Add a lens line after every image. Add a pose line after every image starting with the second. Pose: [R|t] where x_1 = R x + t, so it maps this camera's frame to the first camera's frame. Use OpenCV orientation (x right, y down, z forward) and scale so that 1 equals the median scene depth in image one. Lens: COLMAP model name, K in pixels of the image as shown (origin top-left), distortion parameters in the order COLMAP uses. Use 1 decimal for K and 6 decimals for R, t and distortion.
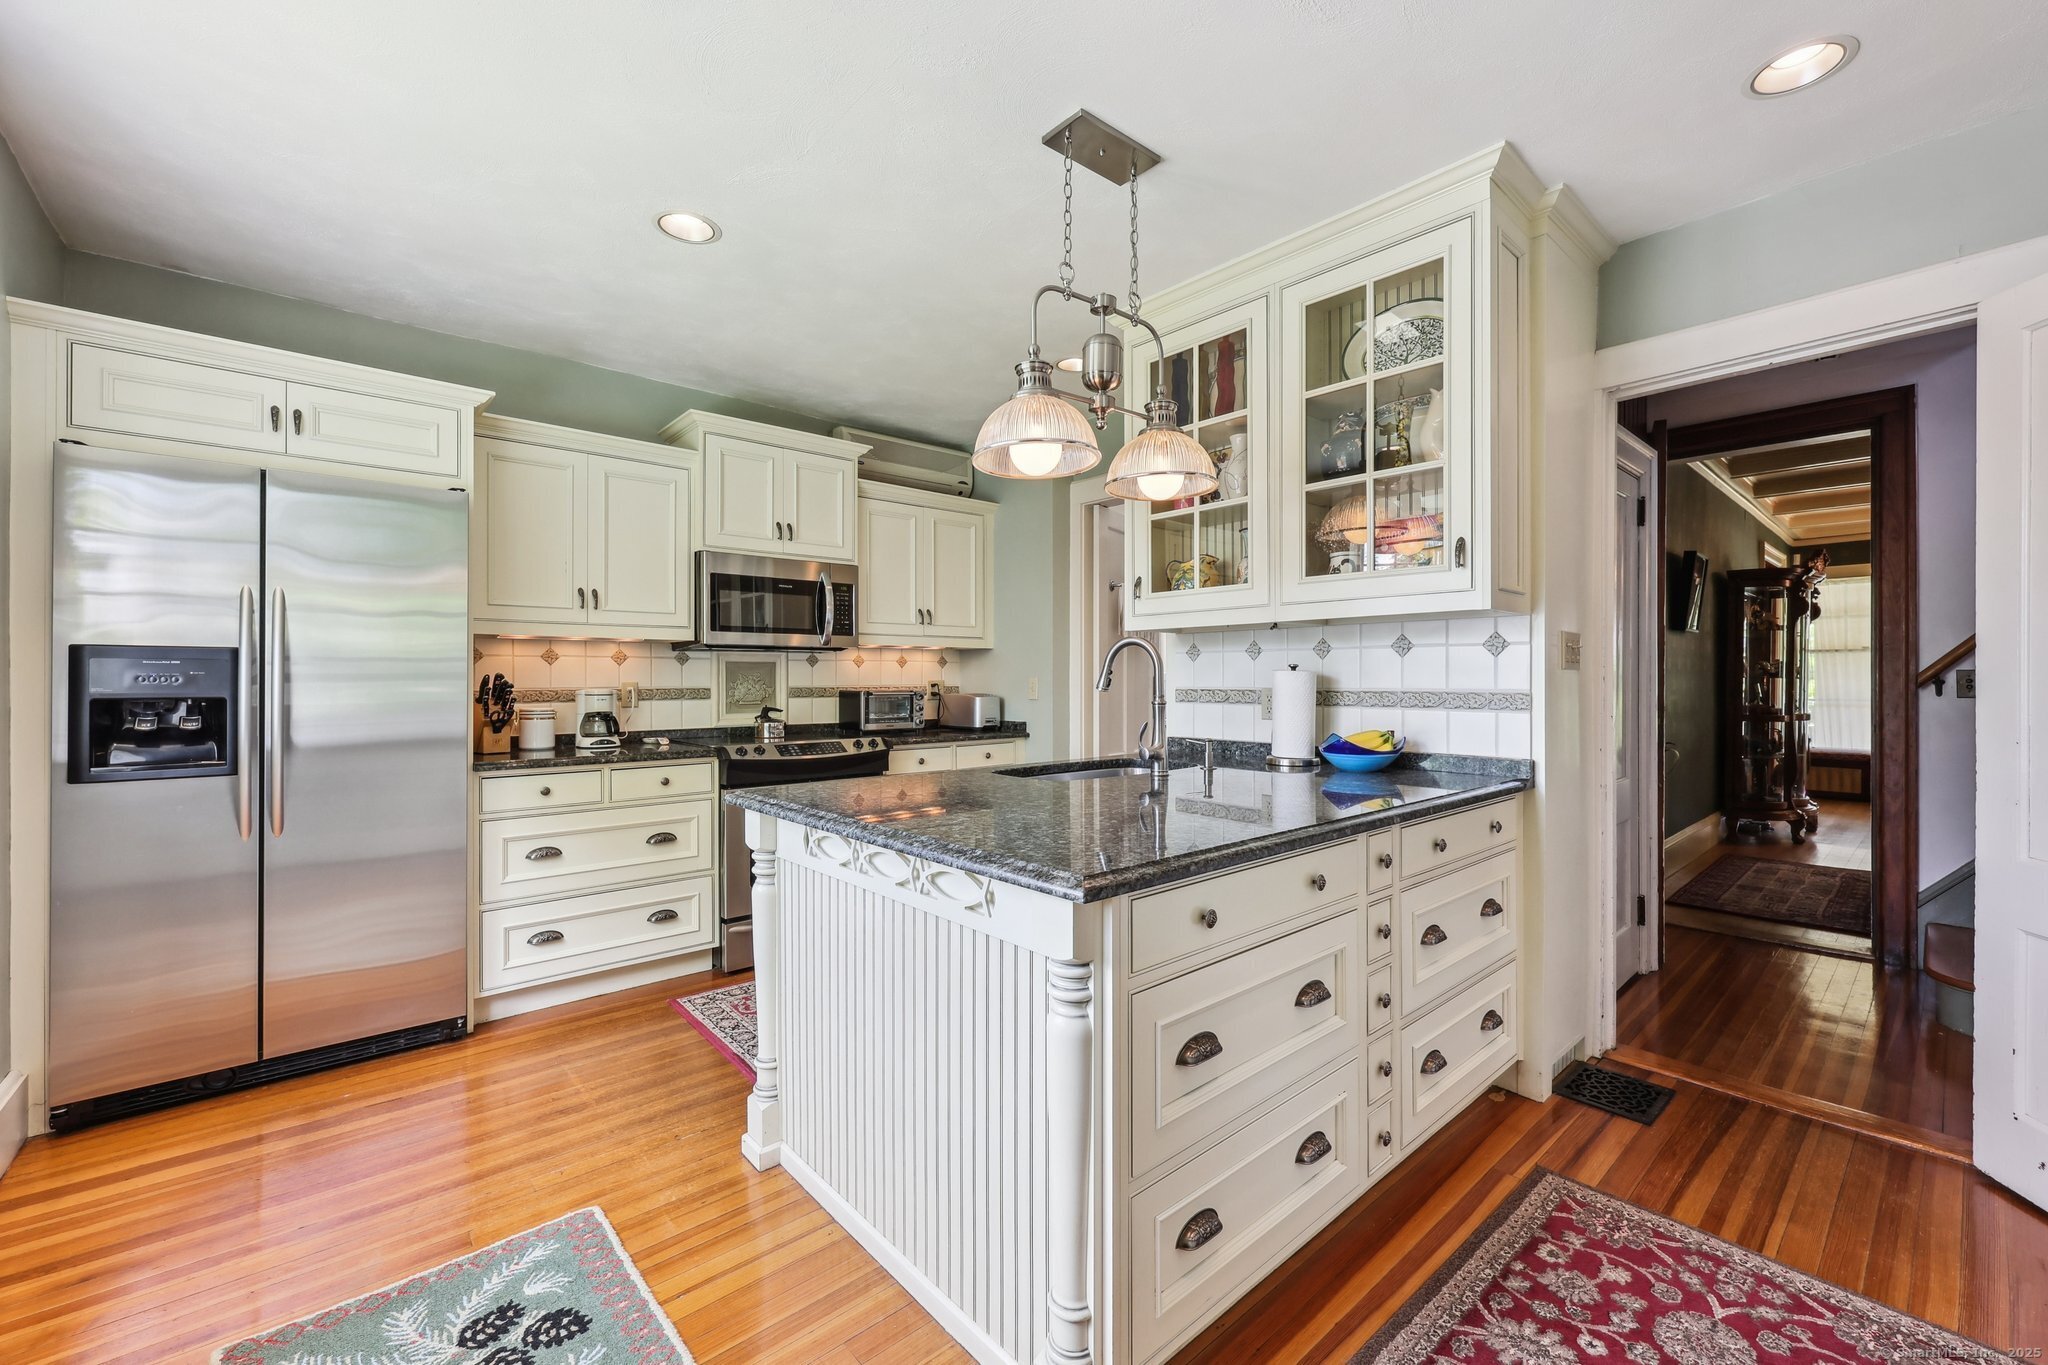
lens RADIAL K [[834.8, 0, 1035.3], [0, 834.8, 680.5], [0, 0, 1]] dist [-0.005941, -0.001078]
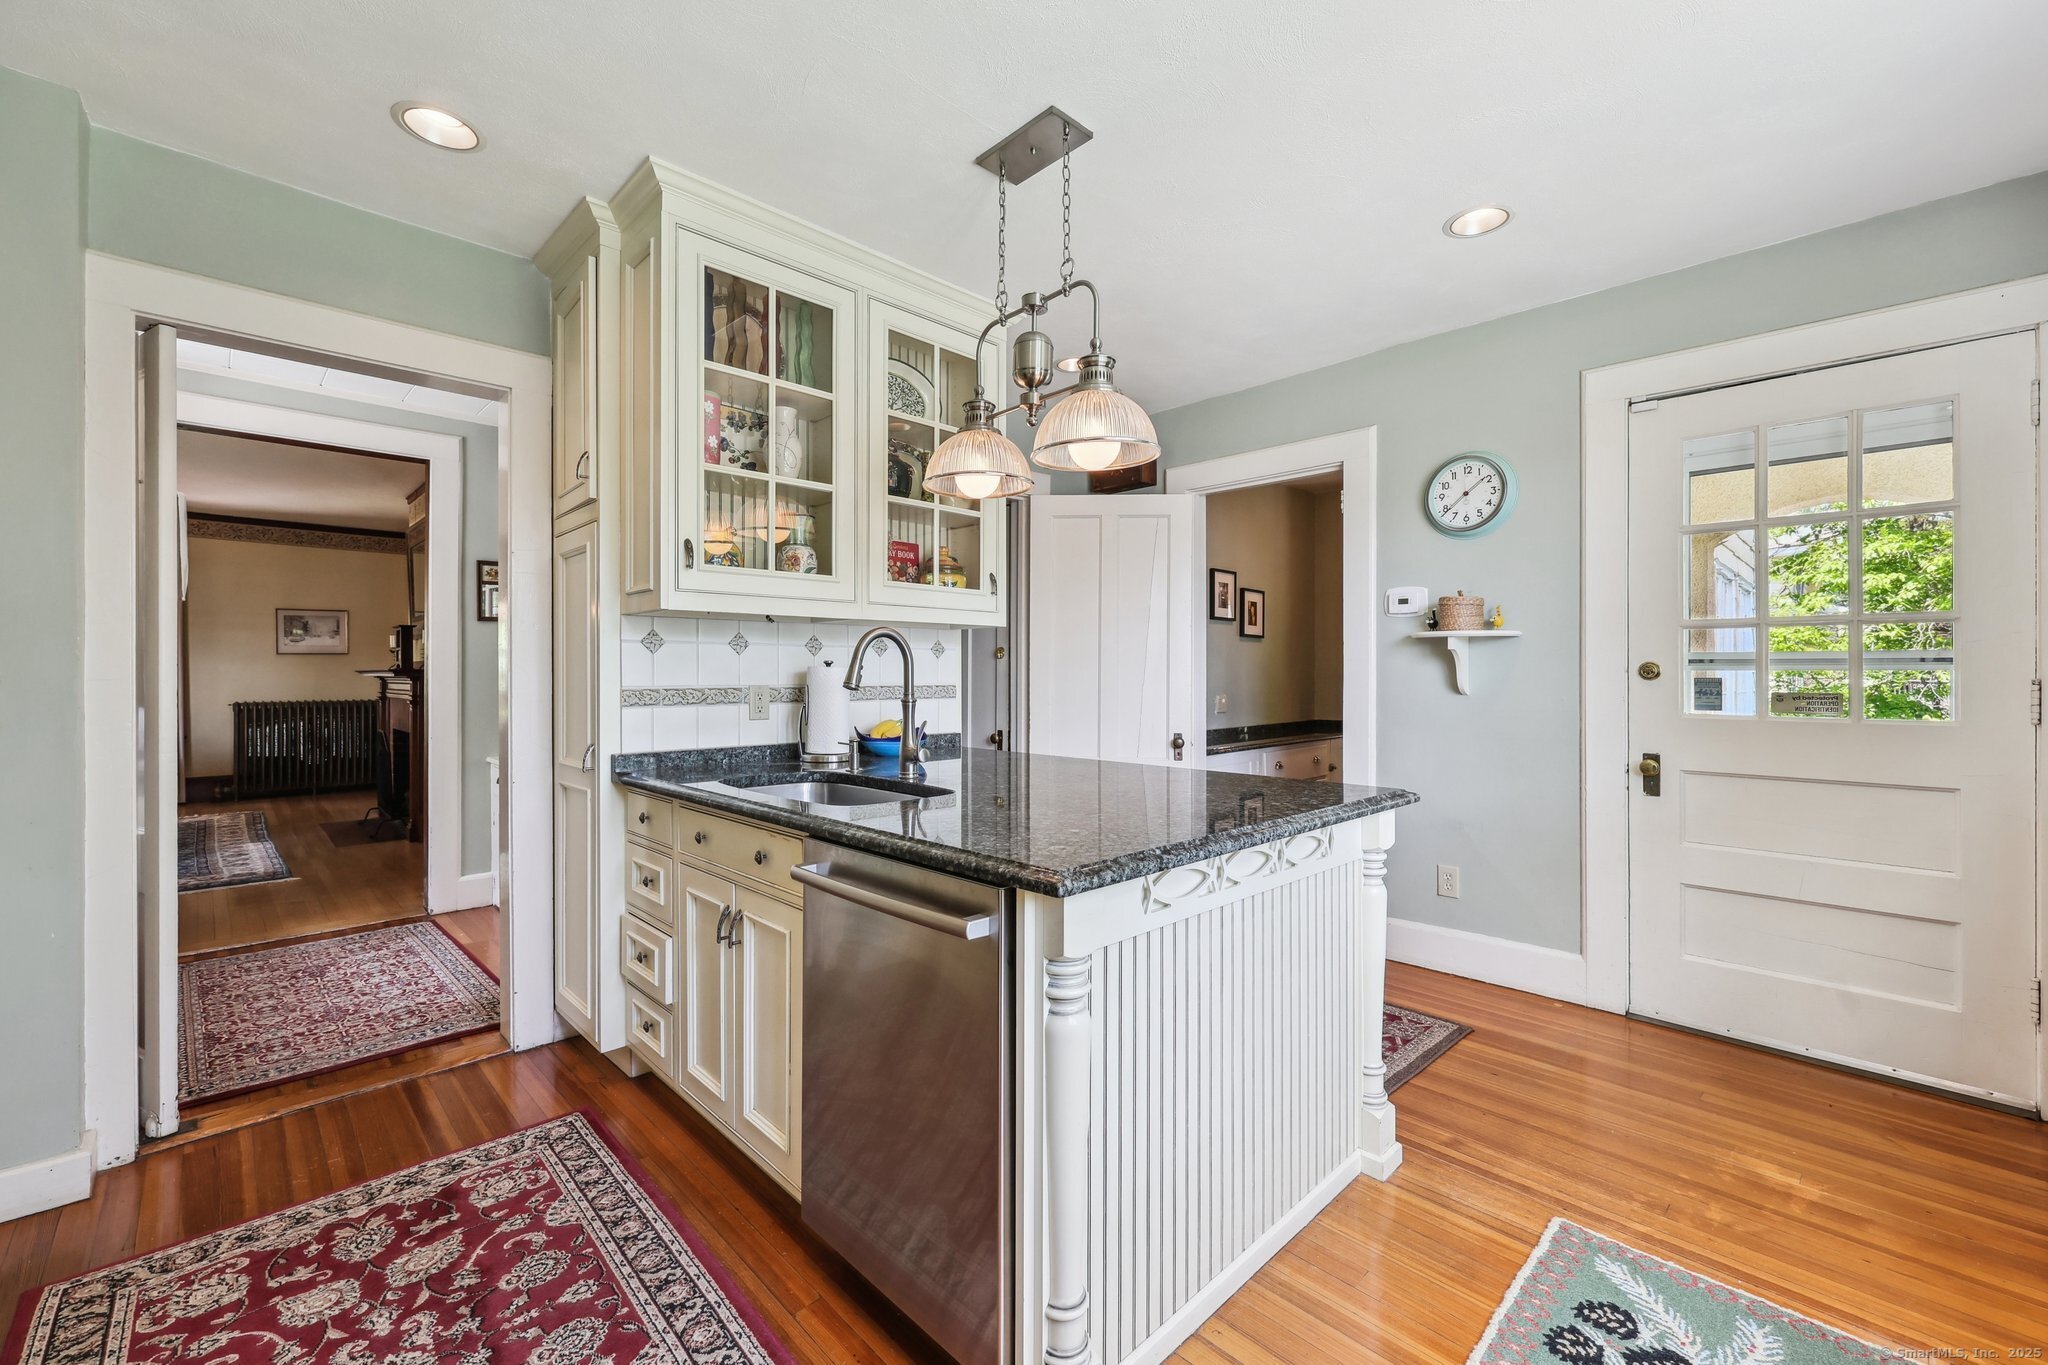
lens RADIAL K [[834.8, 0, 1036.2], [0, 834.8, 680.4], [0, 0, 1]] dist [-0.005941, -0.001078]
pose [[-0.043681, -0.002850, 0.999041, -0.704572], [0.004799, 0.999984, 0.003063, 0.002164], [-0.999034, 0.004928, -0.043667, 0.793822]]
